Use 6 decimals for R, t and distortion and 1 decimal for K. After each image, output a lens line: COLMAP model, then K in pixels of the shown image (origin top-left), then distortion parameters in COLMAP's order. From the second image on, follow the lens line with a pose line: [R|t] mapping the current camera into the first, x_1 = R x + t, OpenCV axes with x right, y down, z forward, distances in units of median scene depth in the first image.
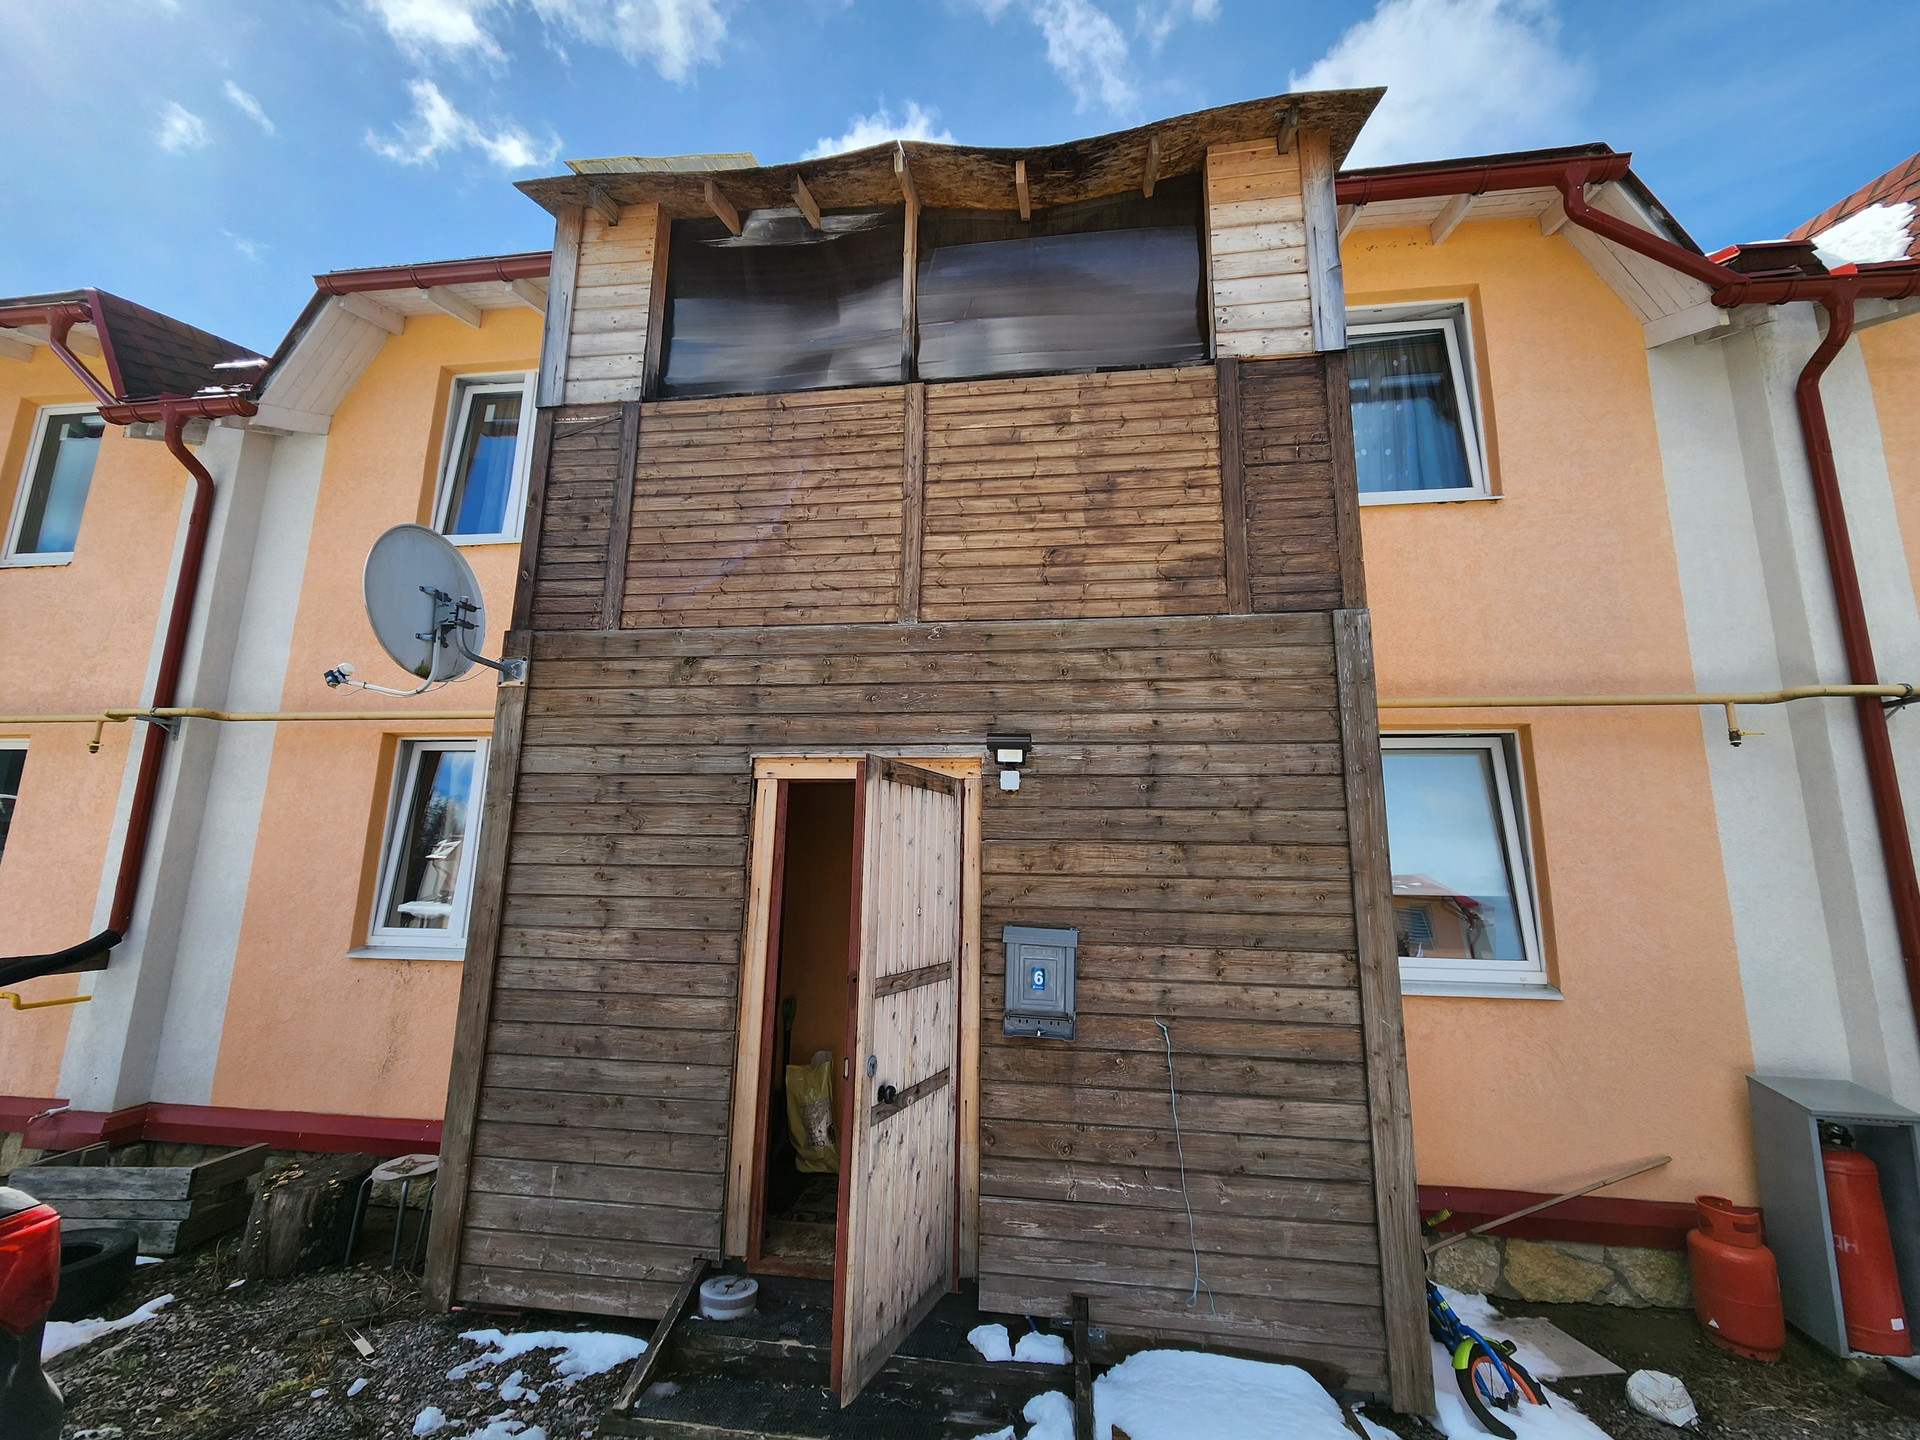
lens RADIAL K [[776.3, 0, 961.9], [0, 776.3, 730.1], [0, 0, 1]] dist [0.000620, 0.000185]
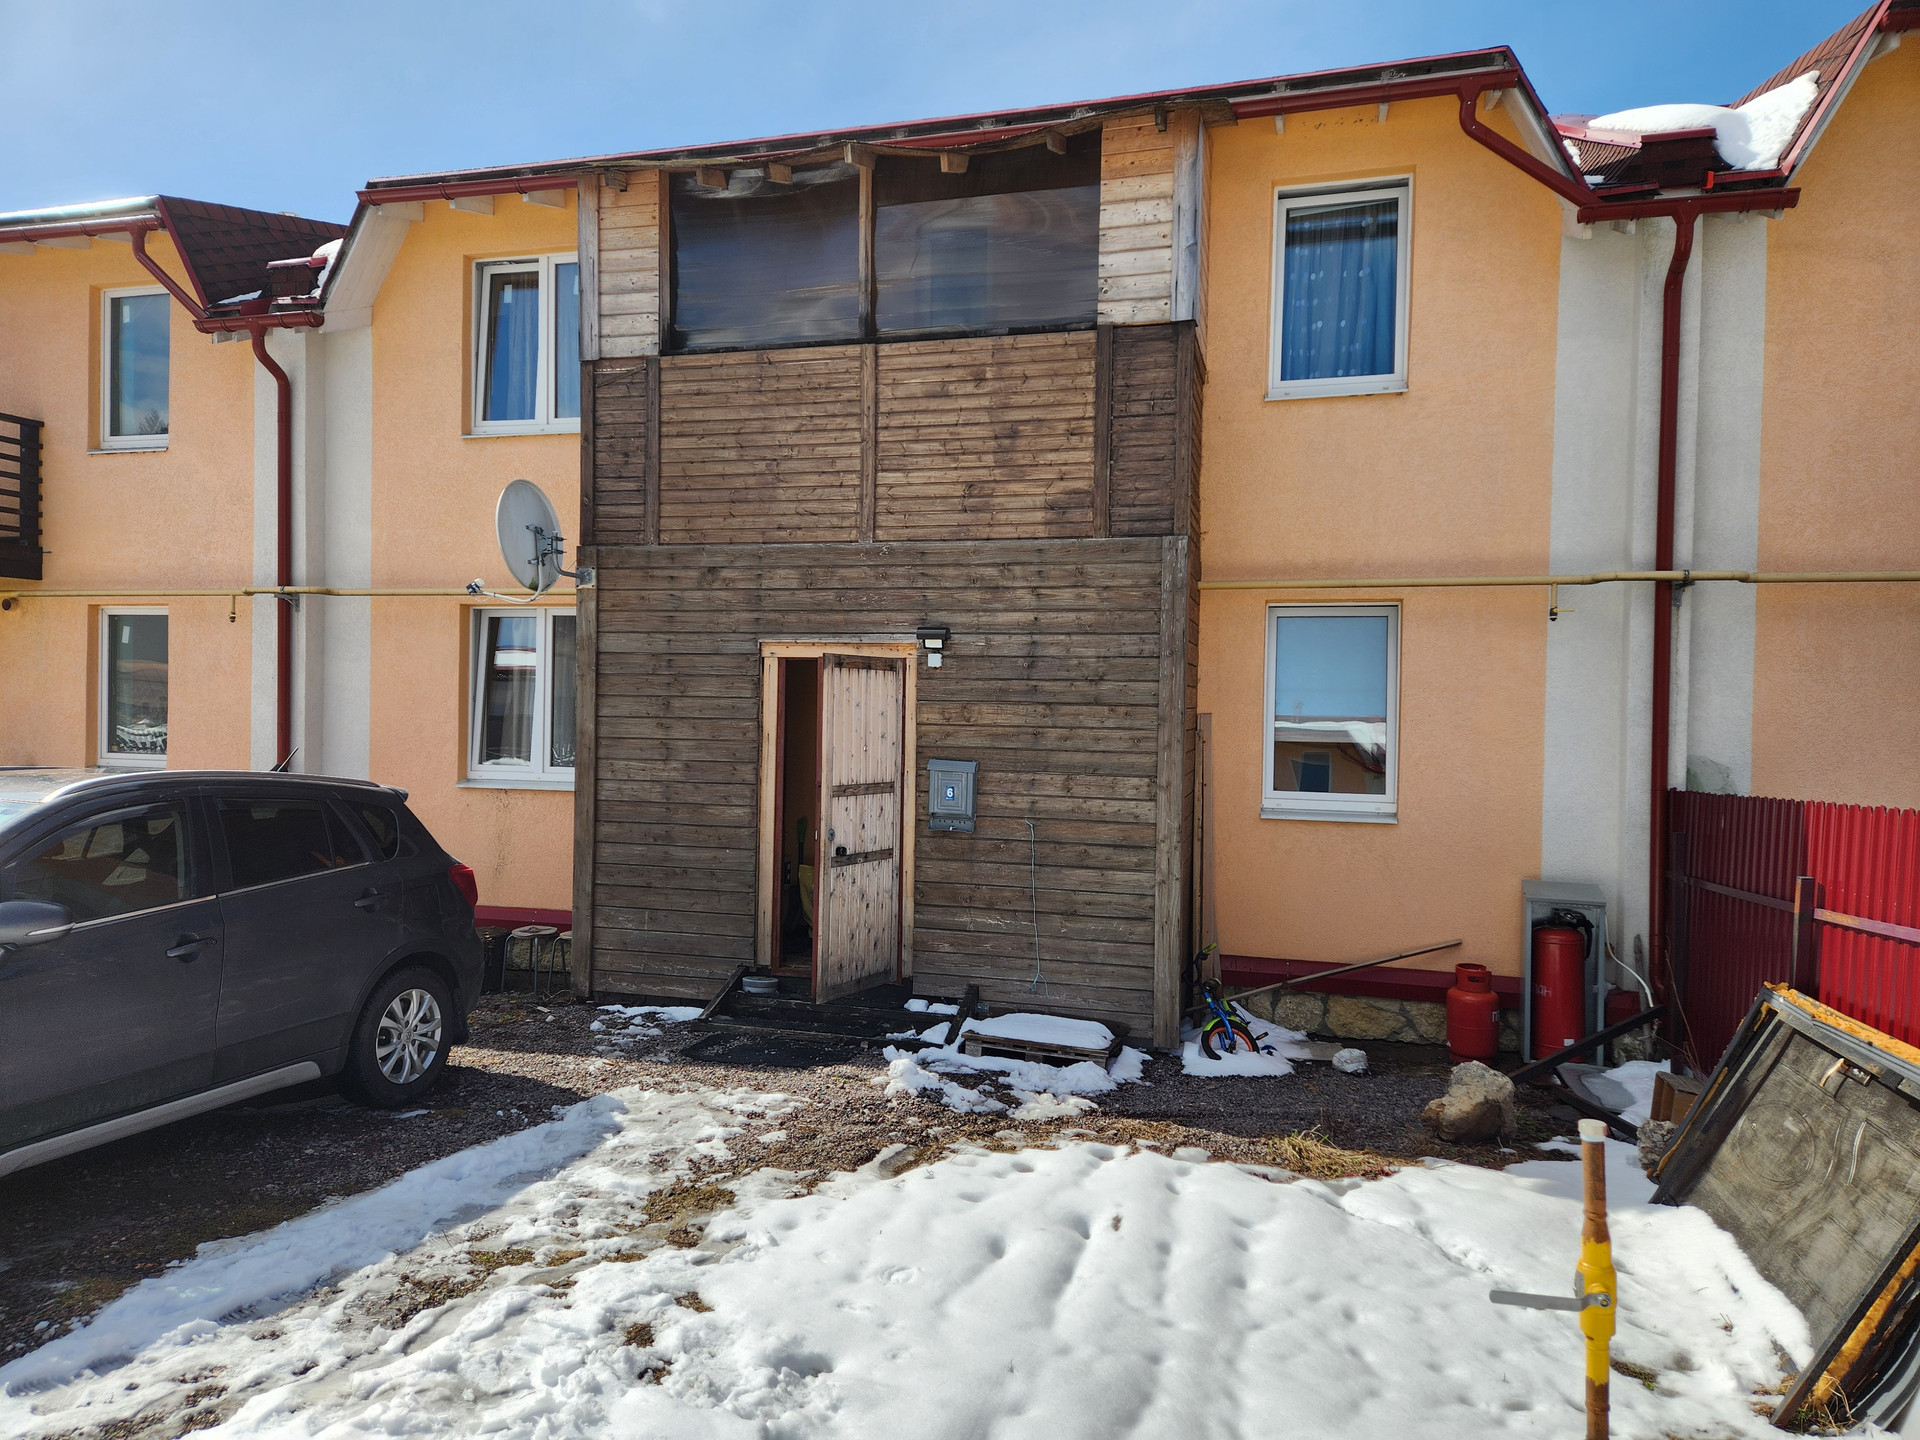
lens RADIAL K [[1256.1, 0, 955.9], [0, 1256.1, 723.9], [0, 0, 1]] dist [0.082965, -0.067431]
pose [[0.990353, 0.002593, -0.138546, 0.393958], [0.023658, 0.981982, 0.187486, -0.236017], [0.136536, -0.188955, 0.972447, -1.181387]]
